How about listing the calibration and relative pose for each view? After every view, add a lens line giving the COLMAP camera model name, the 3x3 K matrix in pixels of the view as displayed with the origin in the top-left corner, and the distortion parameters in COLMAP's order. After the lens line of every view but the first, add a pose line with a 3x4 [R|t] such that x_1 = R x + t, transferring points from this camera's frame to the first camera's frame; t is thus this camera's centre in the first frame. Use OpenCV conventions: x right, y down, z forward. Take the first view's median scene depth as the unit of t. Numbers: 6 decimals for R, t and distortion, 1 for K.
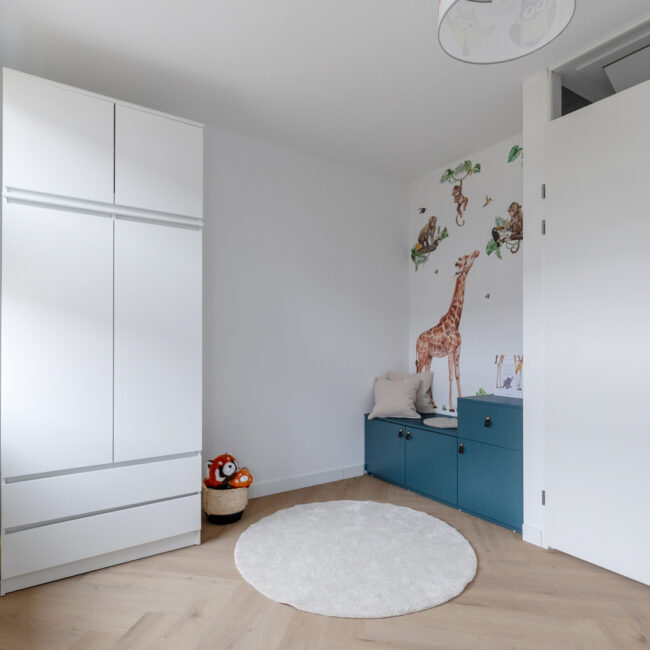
lens RADIAL K [[438.9, 0, 335.5], [0, 438.9, 335.2], [0, 0, 1]] dist [0.007235, -0.002387]
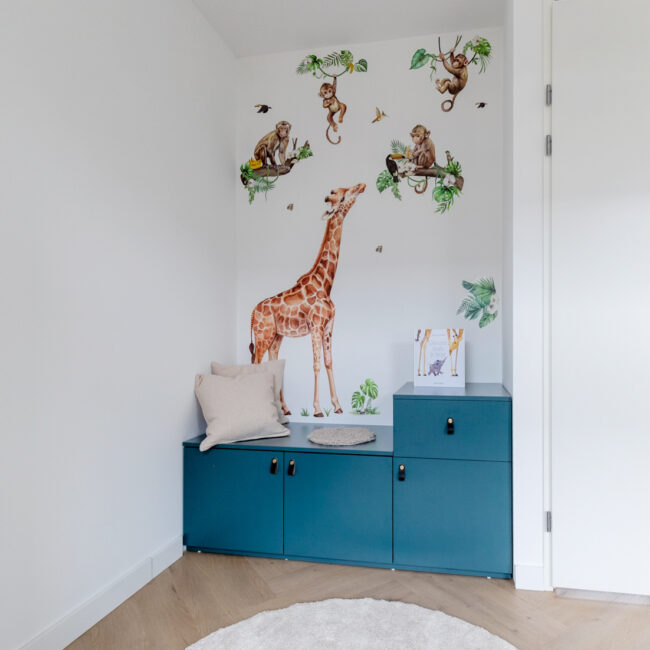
lens RADIAL K [[438.9, 0, 335.5], [0, 438.9, 335.2], [0, 0, 1]] dist [0.007235, -0.002387]
pose [[0.707816, 0.003076, 0.706391, -0.194654], [-0.010514, 0.999926, 0.006181, 0.044246], [-0.706319, -0.011802, 0.707795, 0.510831]]
